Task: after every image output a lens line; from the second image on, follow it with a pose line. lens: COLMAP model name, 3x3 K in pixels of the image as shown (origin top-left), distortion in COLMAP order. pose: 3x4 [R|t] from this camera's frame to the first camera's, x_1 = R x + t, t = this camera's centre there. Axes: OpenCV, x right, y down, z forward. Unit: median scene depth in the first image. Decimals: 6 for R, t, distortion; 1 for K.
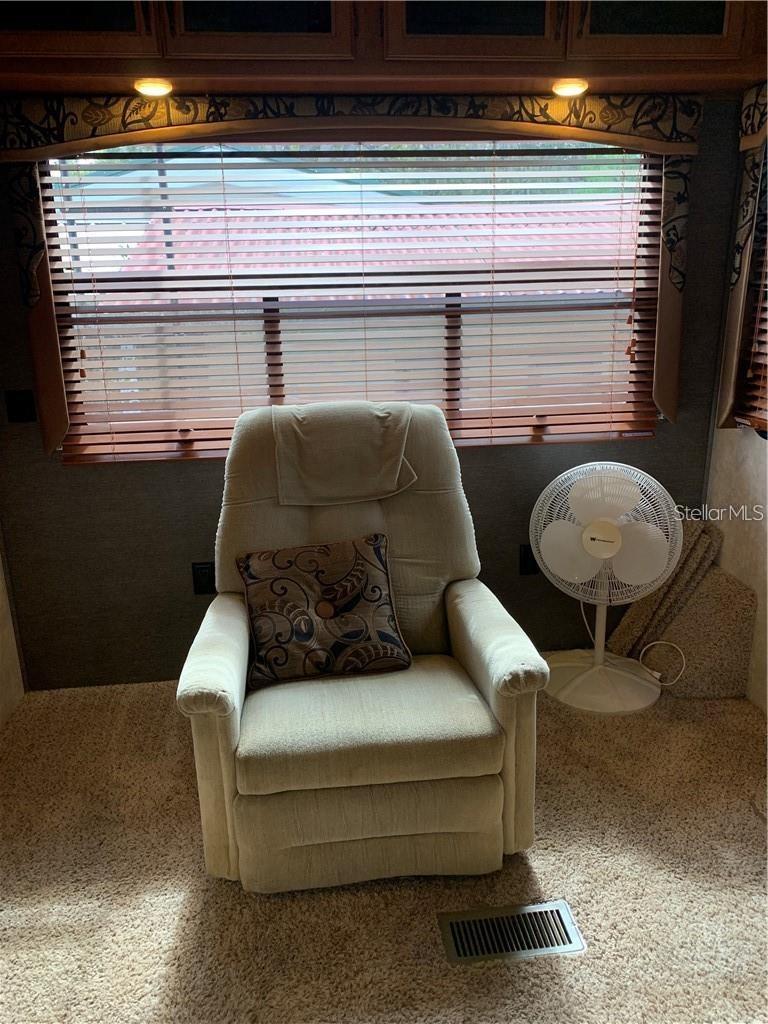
lens RADIAL K [[785.5, 0, 384.0], [0, 785.5, 512.0], [0, 0, 1]] dist [0.029813, -0.003831]
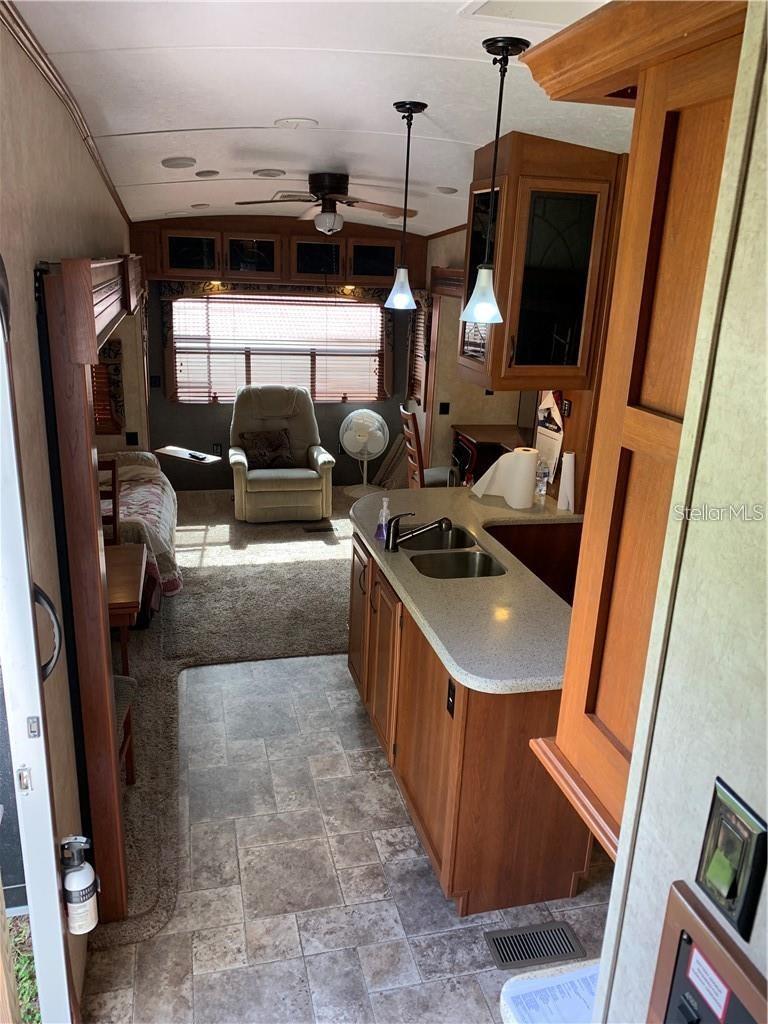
lens RADIAL K [[785.5, 0, 384.0], [0, 785.5, 512.0], [0, 0, 1]] dist [0.029813, -0.003831]
pose [[0.989080, 0.015116, 0.146604, -0.068428], [-0.014322, 0.999877, -0.006470, 0.342630], [-0.146684, 0.004300, 0.989174, -1.927488]]
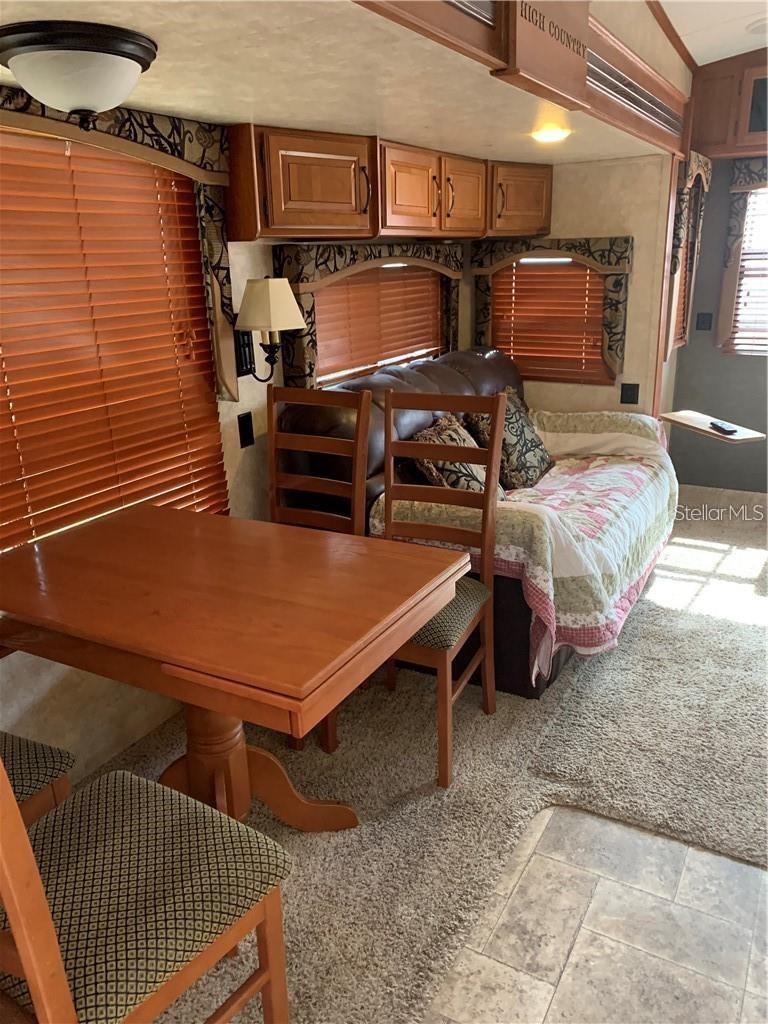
lens RADIAL K [[774.6, 0, 384.0], [0, 774.6, 512.0], [0, 0, 1]] dist [0.001535, 0.000433]
pose [[0.806888, 0.181605, -0.562096, 0.042328], [-0.172169, 0.982556, 0.070301, 0.322536], [0.565058, 0.040050, 0.824079, -0.955042]]
